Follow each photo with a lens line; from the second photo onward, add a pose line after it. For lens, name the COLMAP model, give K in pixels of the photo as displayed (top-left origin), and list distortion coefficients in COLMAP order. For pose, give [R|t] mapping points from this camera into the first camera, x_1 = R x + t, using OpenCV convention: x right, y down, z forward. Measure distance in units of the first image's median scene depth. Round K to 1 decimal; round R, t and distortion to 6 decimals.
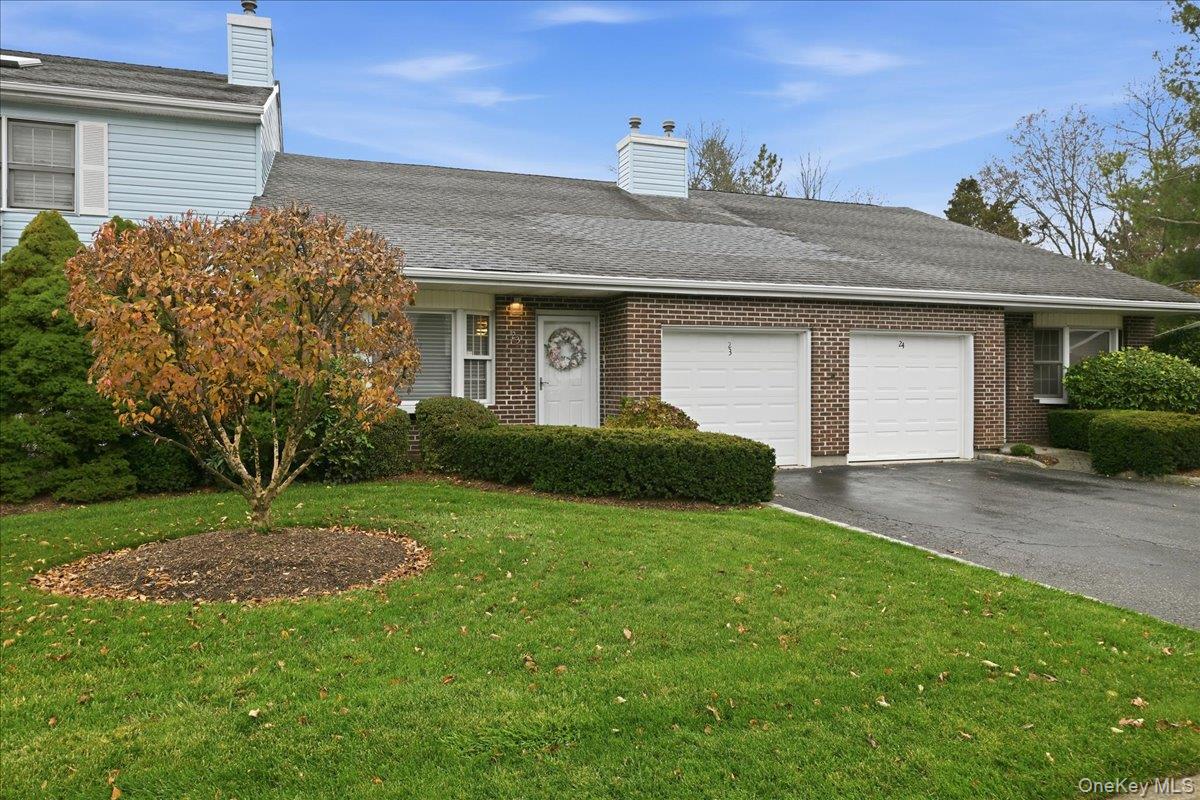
lens RADIAL K [[673.3, 0, 600.0], [0, 673.3, 400.0], [0, 0, 1]] dist [-0.002249, -0.000717]
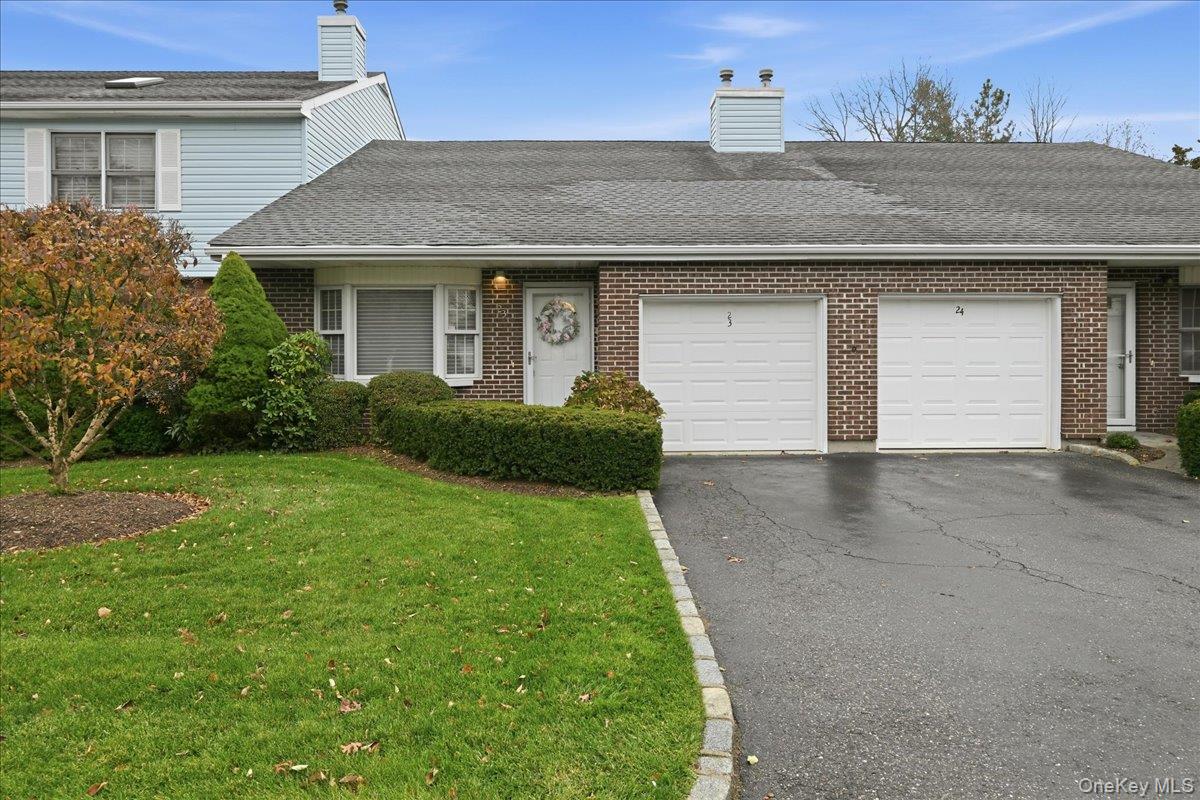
lens RADIAL K [[699.1, 0, 602.3], [0, 699.1, 374.7], [0, 0, 1]] dist [-0.002734, -0.000407]
pose [[0.964647, 0.005362, -0.263490, 0.280658], [-0.004724, 0.999984, 0.003053, -0.003753], [0.263502, -0.001700, 0.964657, 0.050780]]
